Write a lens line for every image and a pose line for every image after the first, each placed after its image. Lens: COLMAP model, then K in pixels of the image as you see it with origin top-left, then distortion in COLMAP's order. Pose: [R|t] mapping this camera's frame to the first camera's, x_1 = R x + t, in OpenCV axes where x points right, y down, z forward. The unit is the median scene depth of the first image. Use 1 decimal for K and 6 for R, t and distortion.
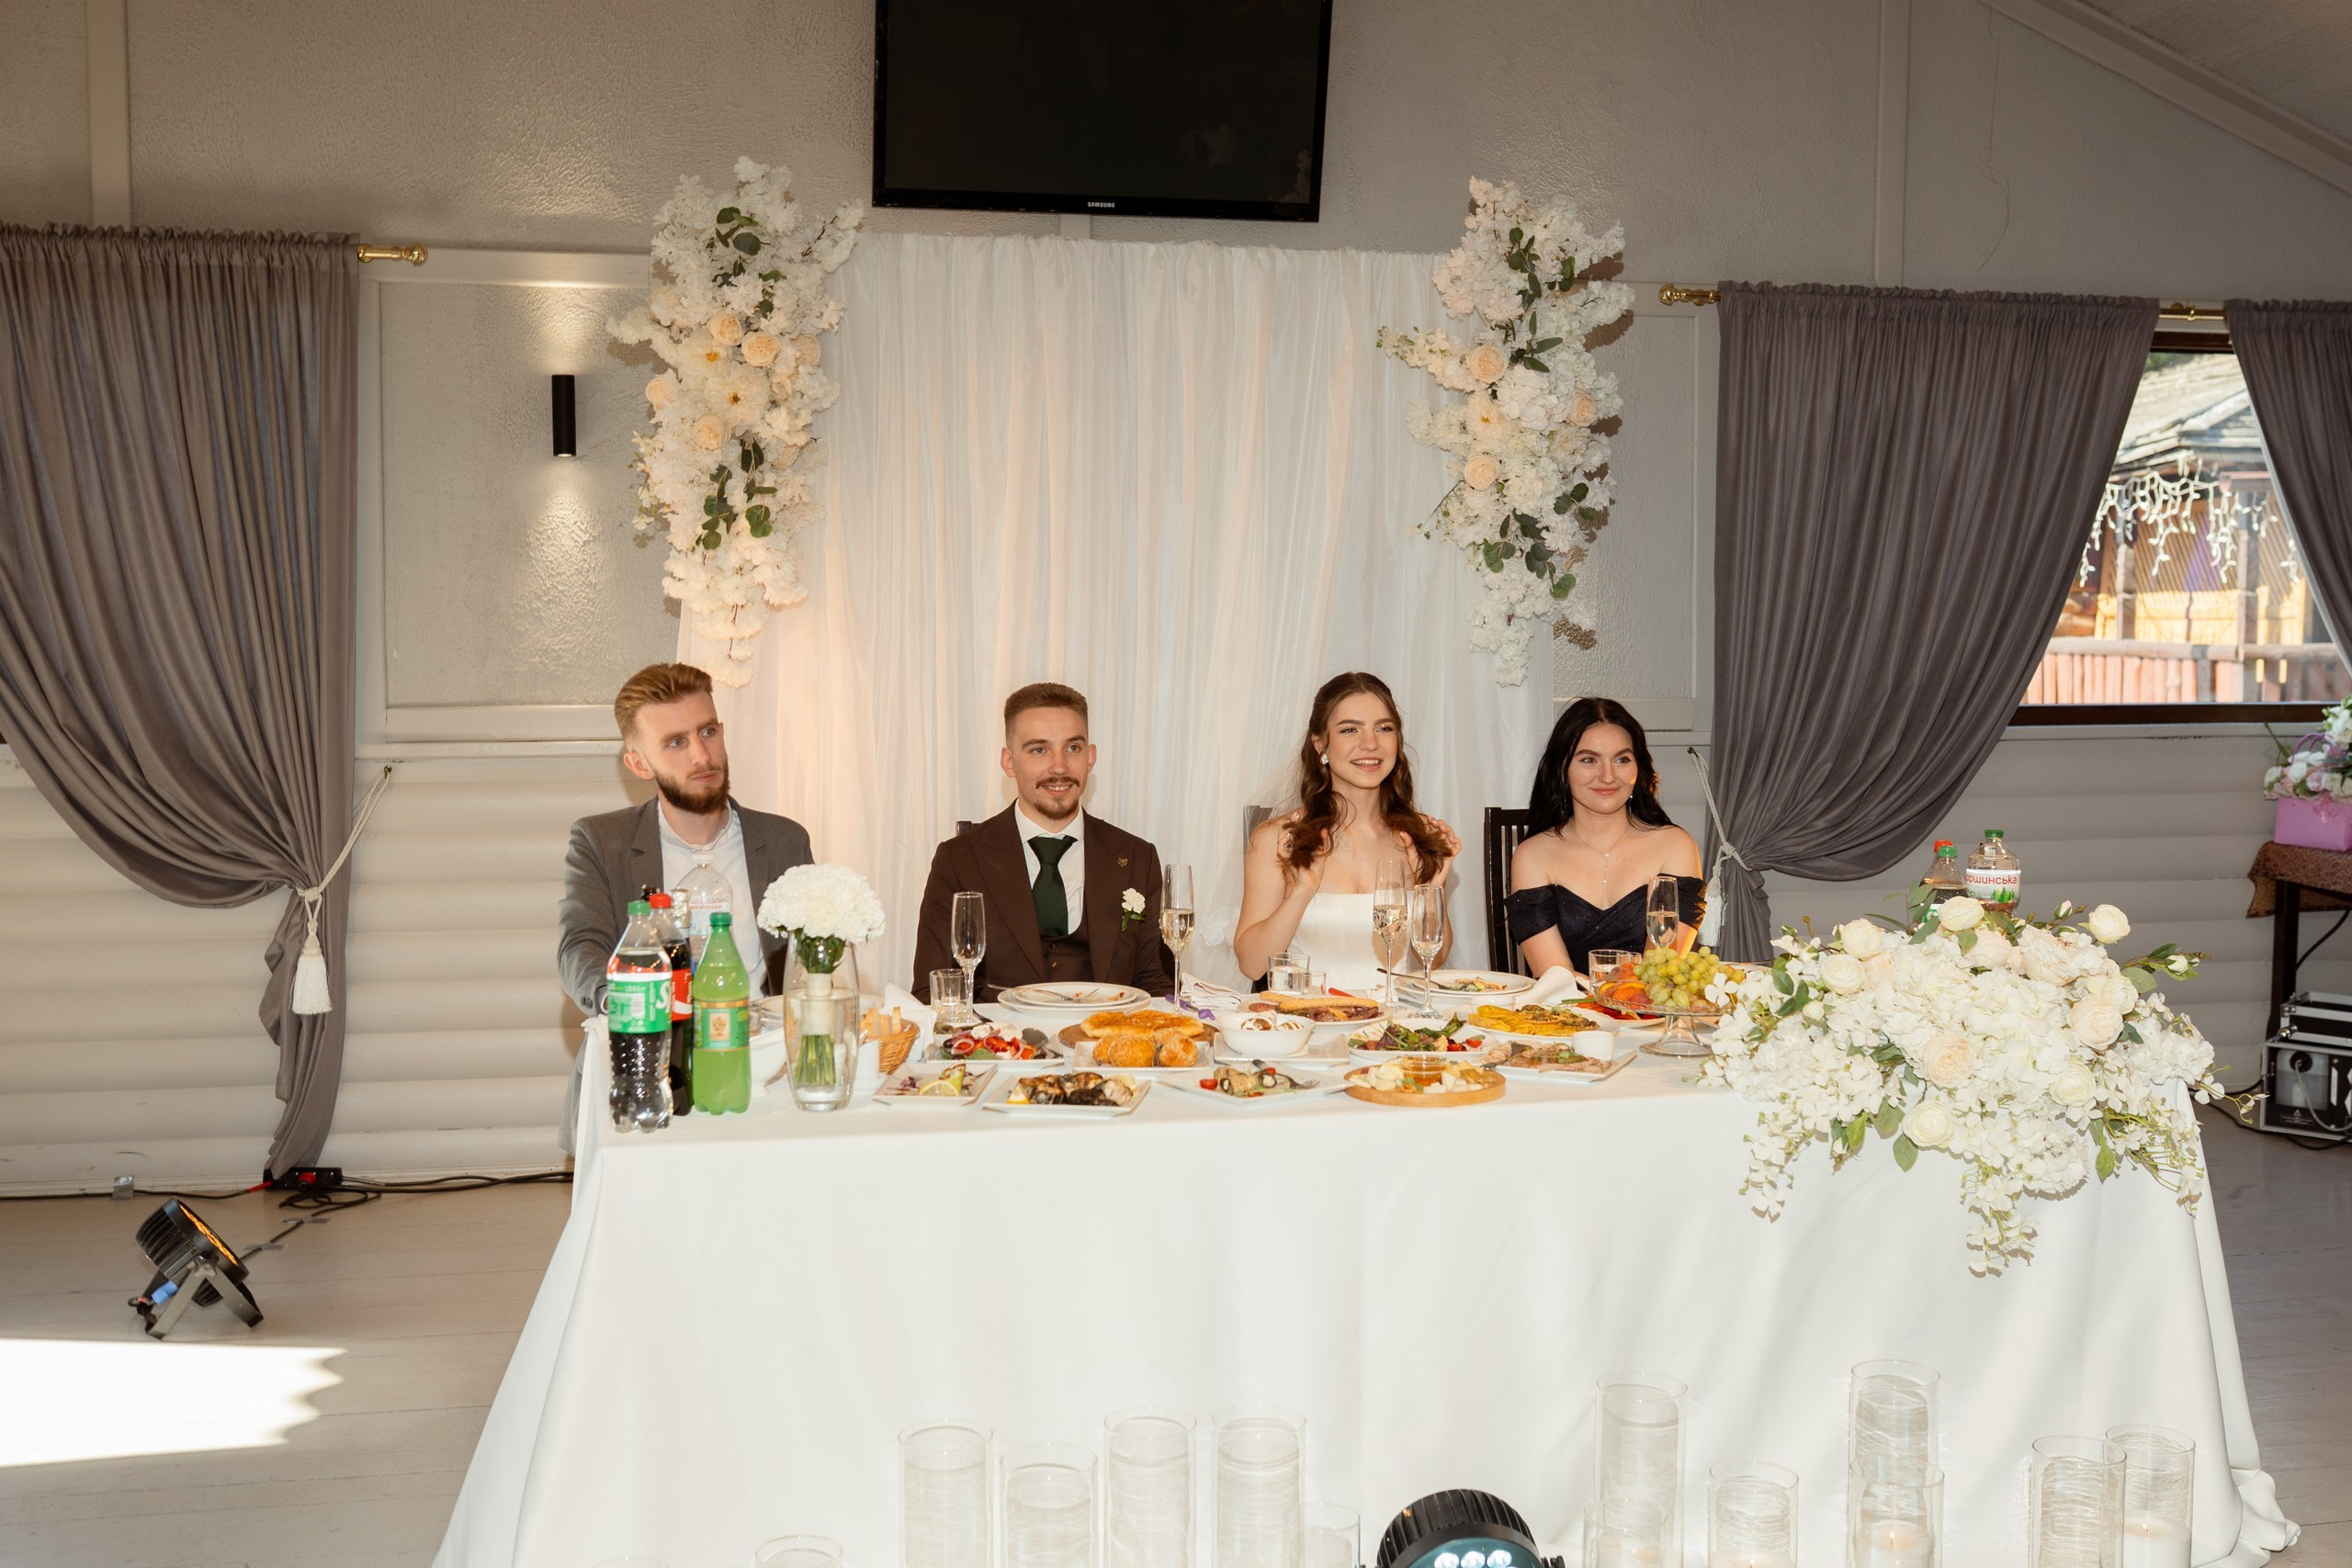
lens RADIAL K [[2214.9, 0, 1046.8], [0, 2214.9, 723.3], [0, 0, 1]] dist [-0.069789, 0.117293]
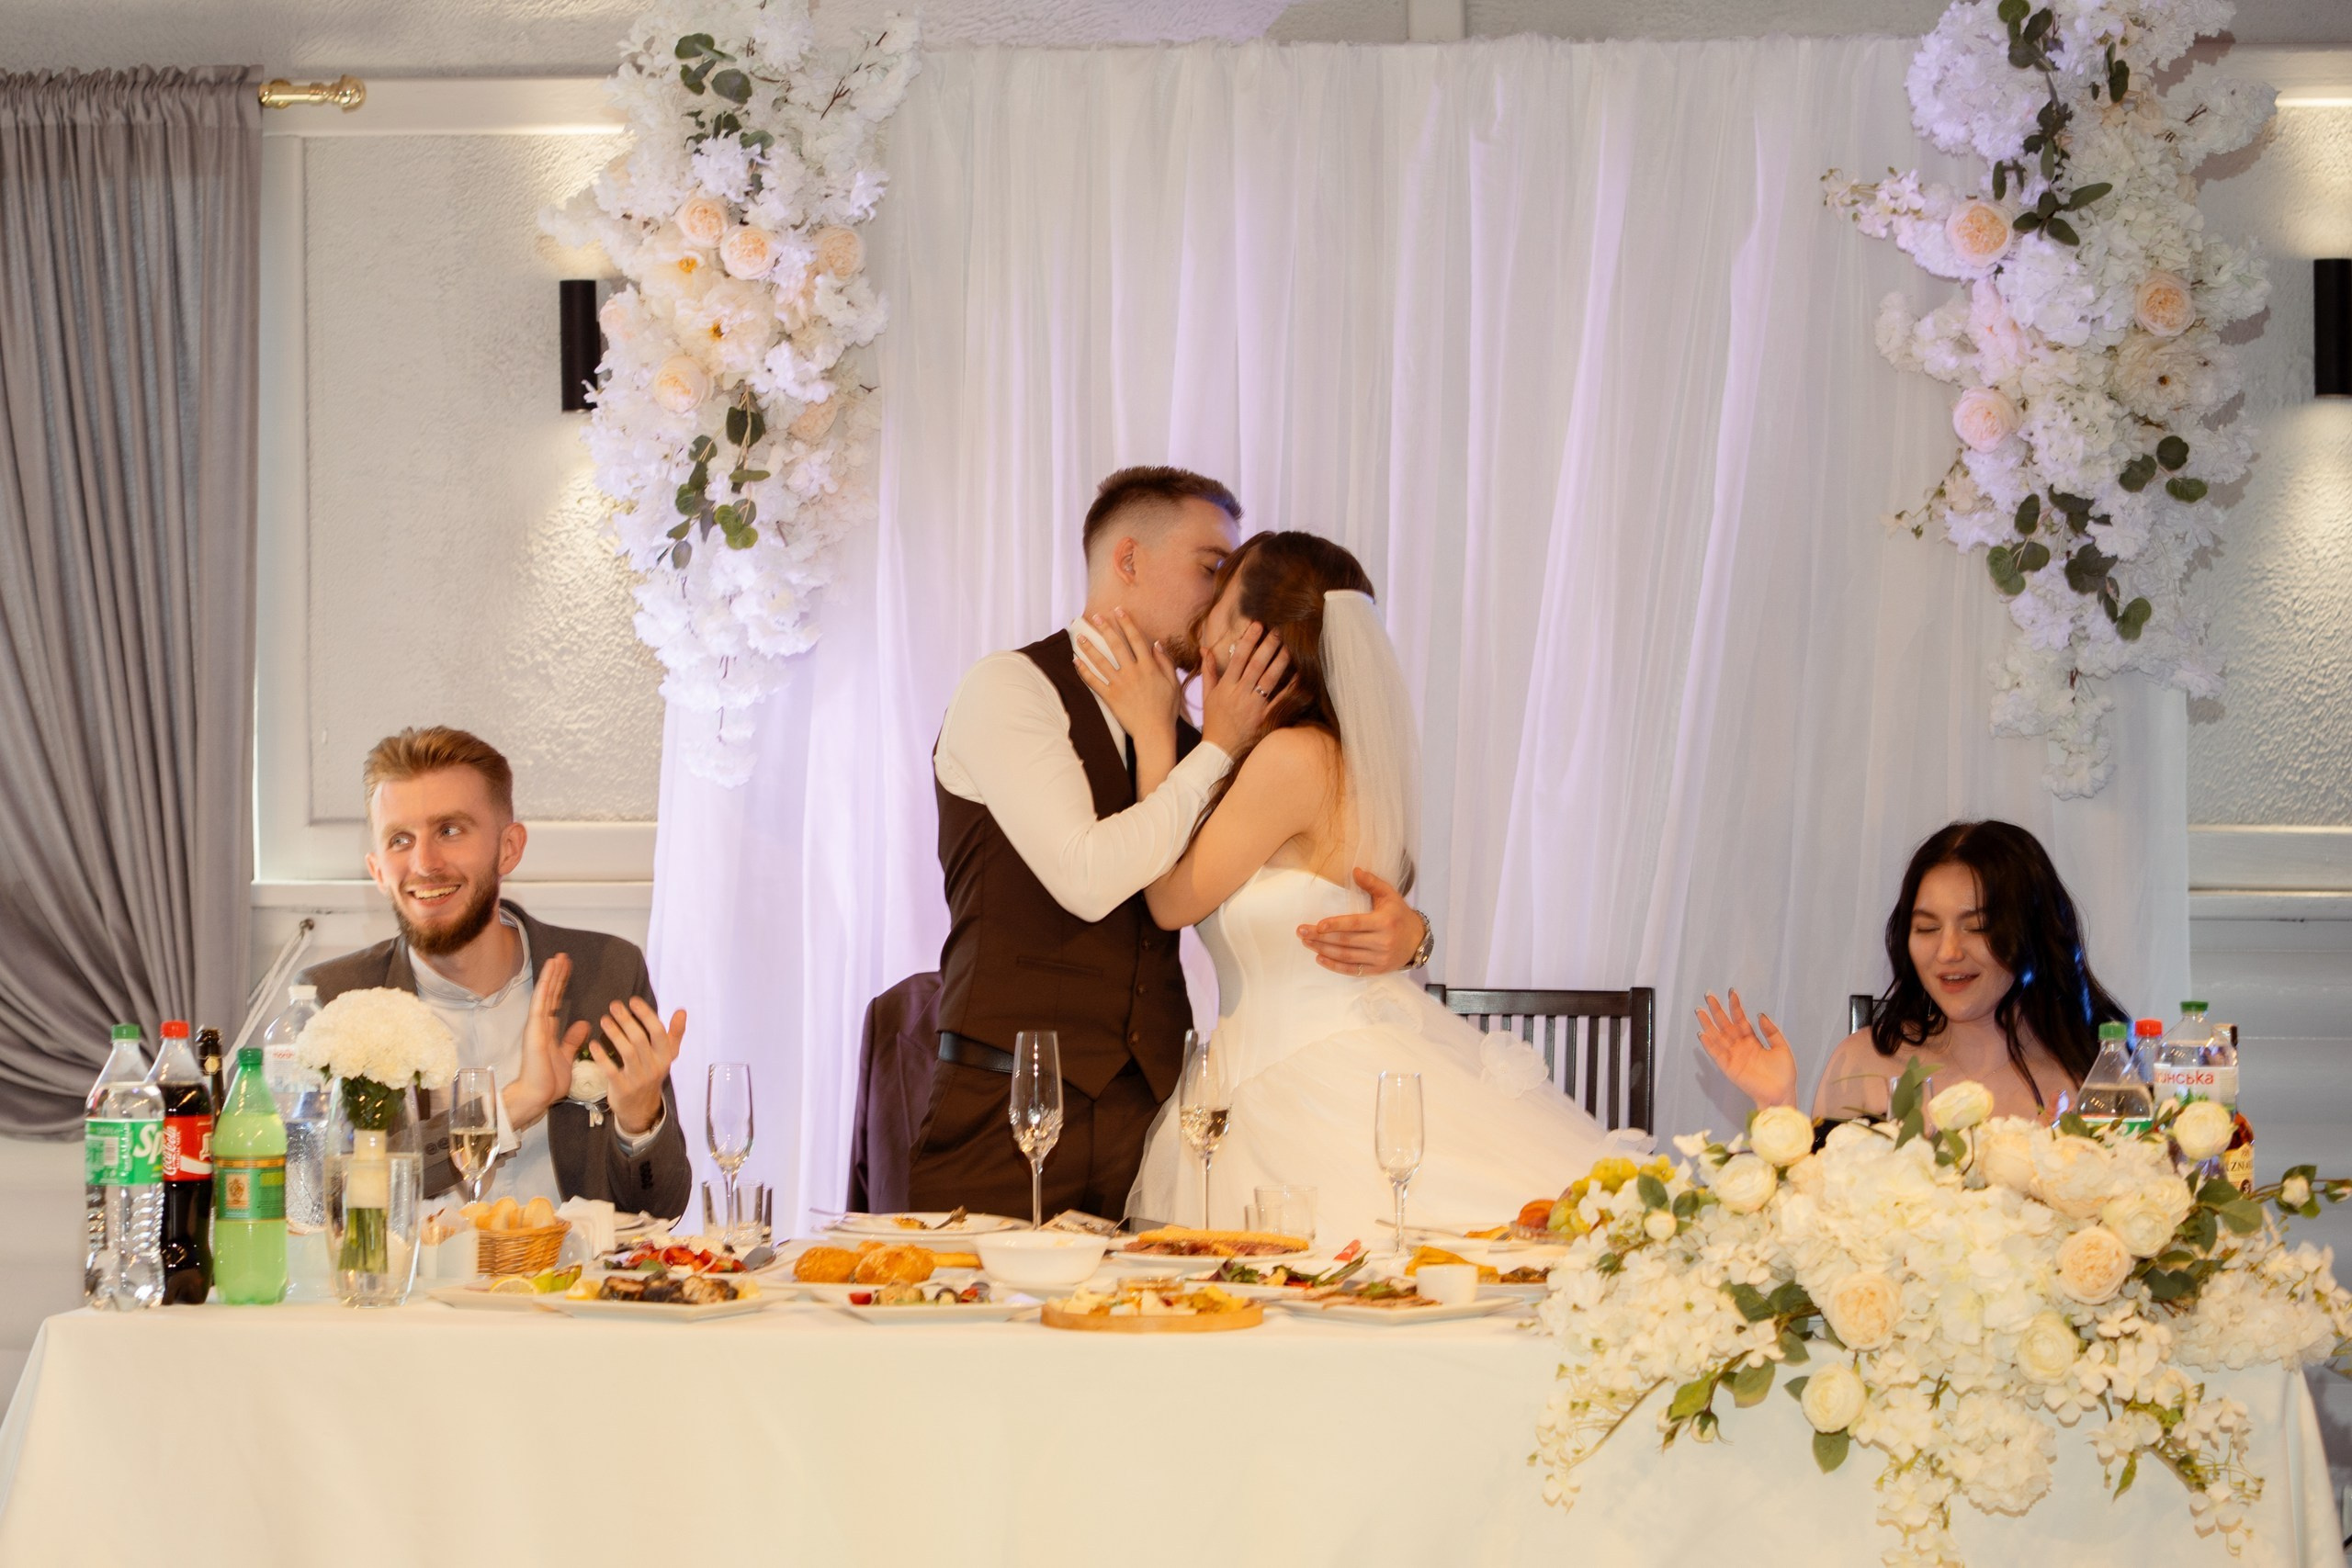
lens RADIAL K [[5839.3, 0, 940.9], [0, 5839.3, 780.4], [0, 0, 1]] dist [0.046763, -1.131939]
pose [[0.935537, 0.004583, -0.353198, 0.468513], [-0.015811, 0.999457, -0.028910, 0.026704], [0.352874, 0.032630, 0.935102, -0.493972]]
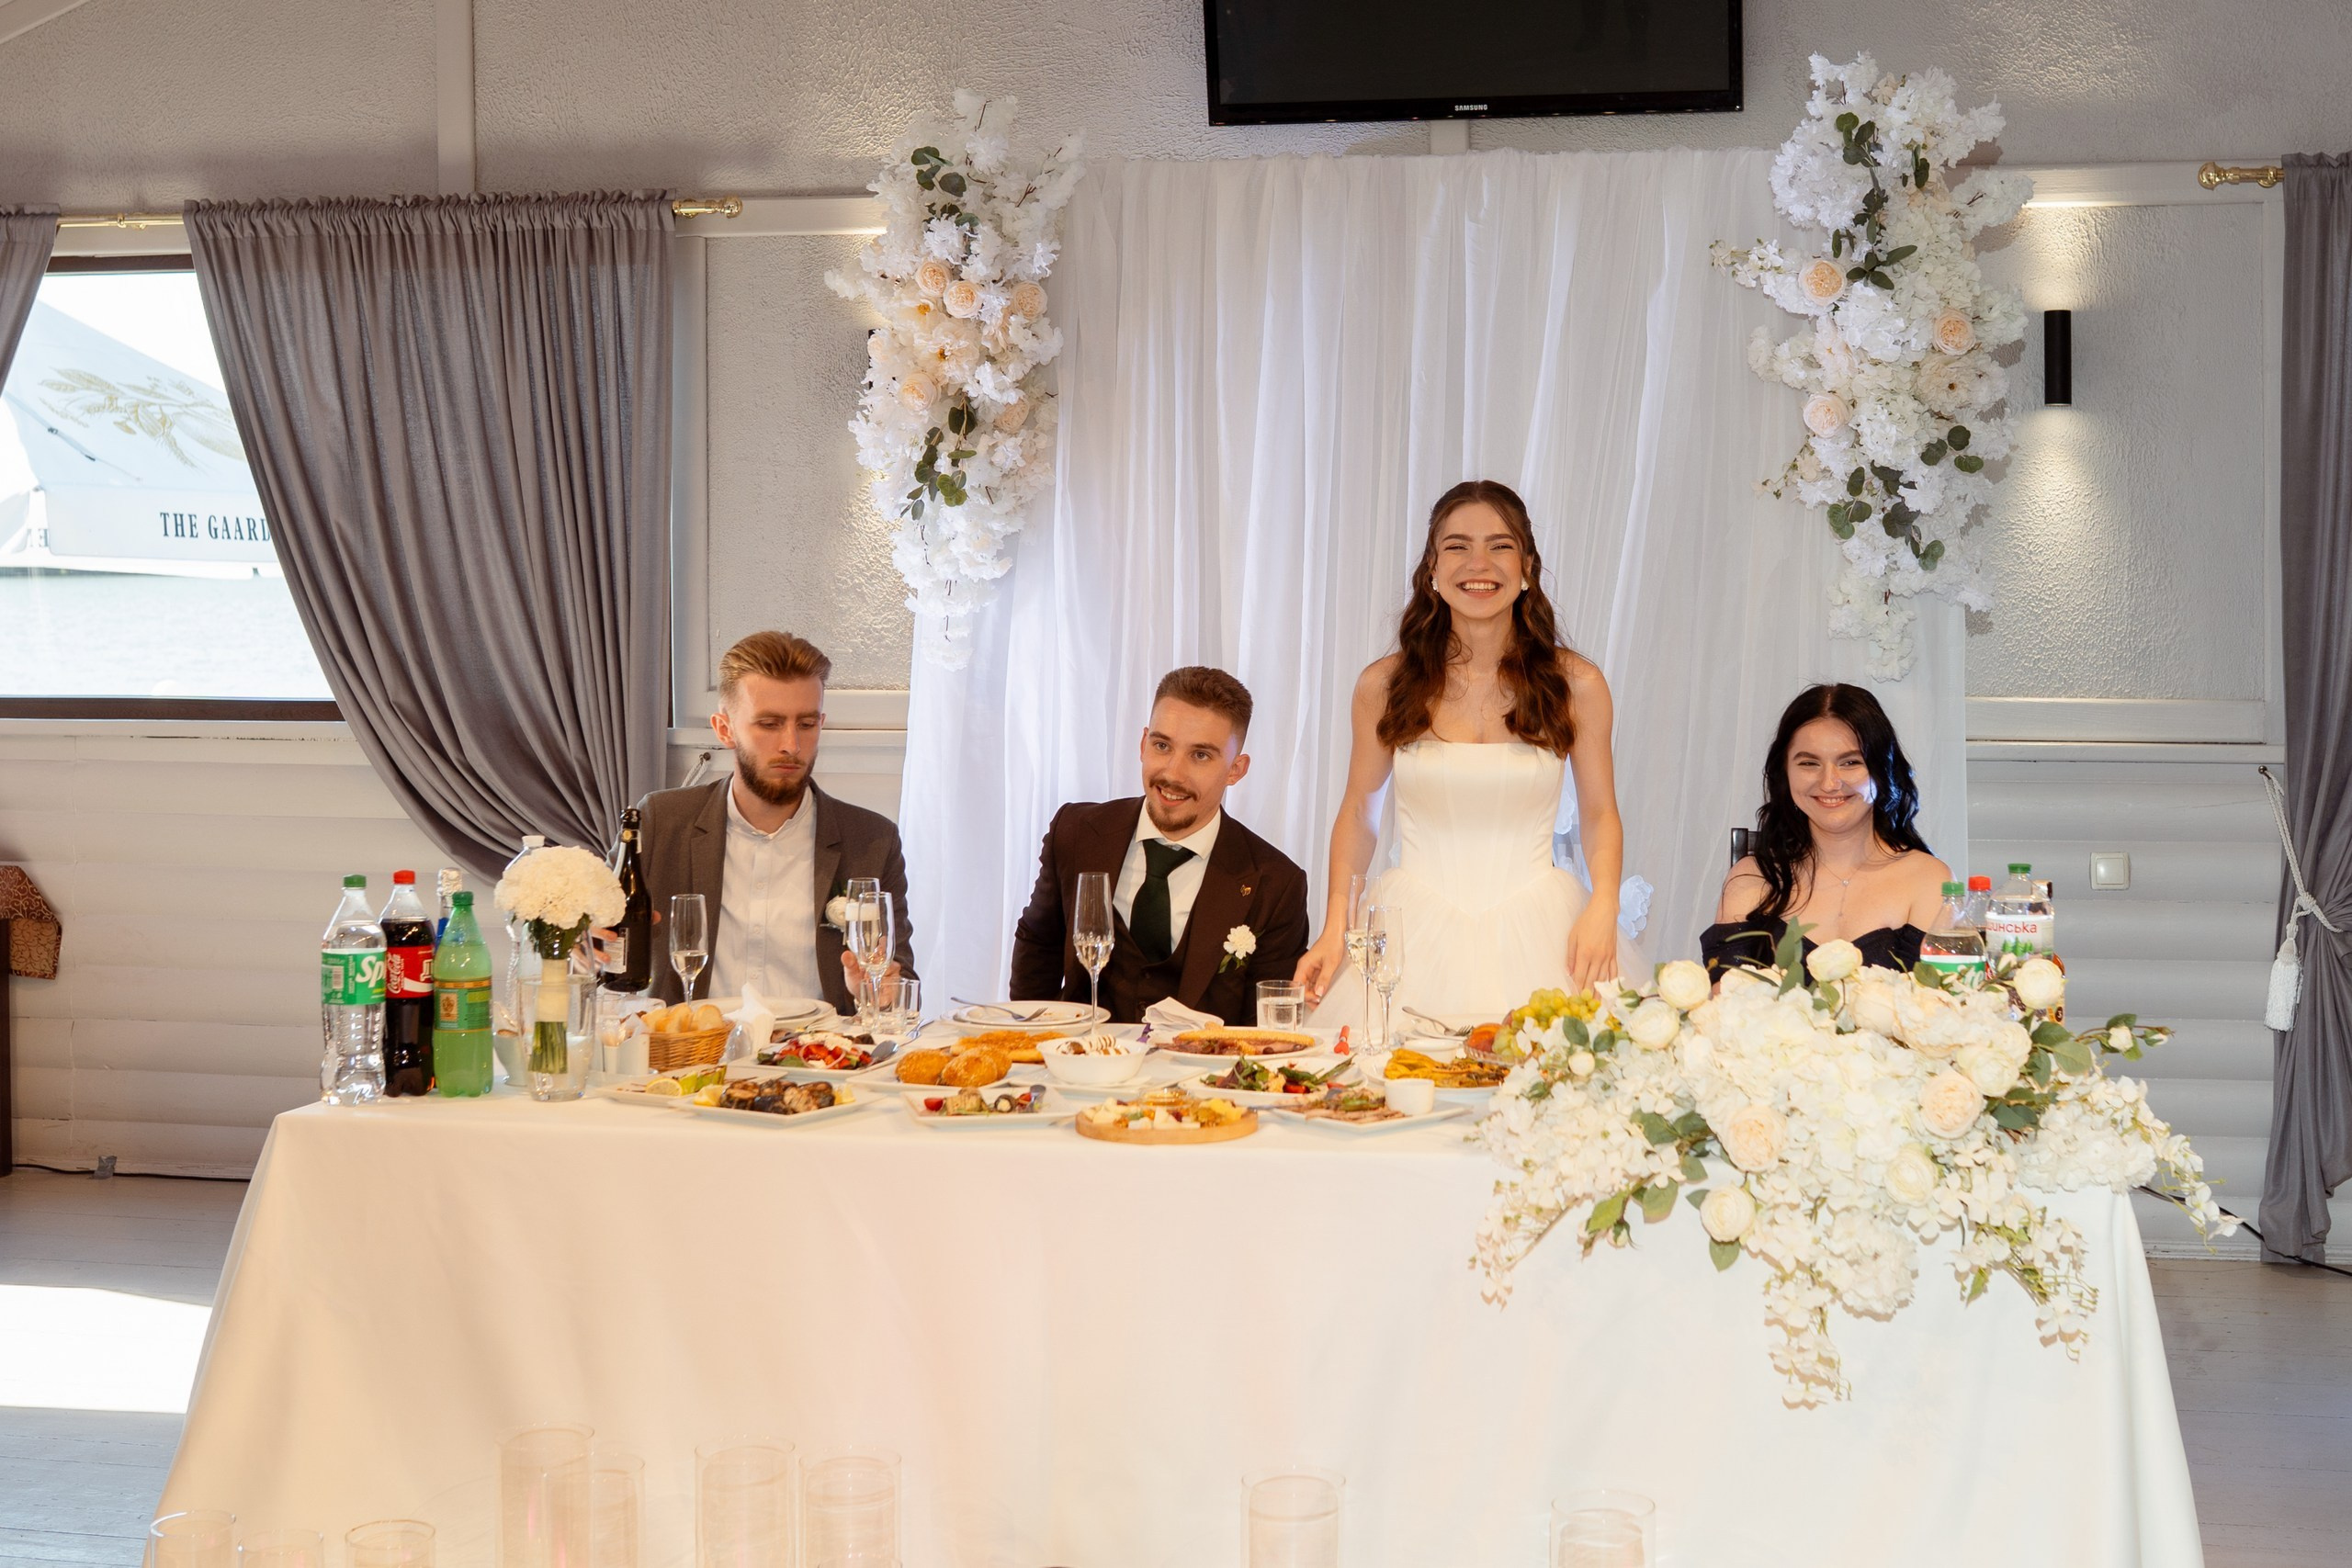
lens RADIAL K [[2799.8, 0, 1269.3], [0, 2799.8, 614.6], [0, 0, 1]] dist [-0.058559, 0.009600]
pose [[0.934636, 0.003087, -0.355592, 0.362701], [-0.017441, 0.999157, -0.037168, 0.000724], [0.355178, 0.040940, 0.933902, -0.023171]]
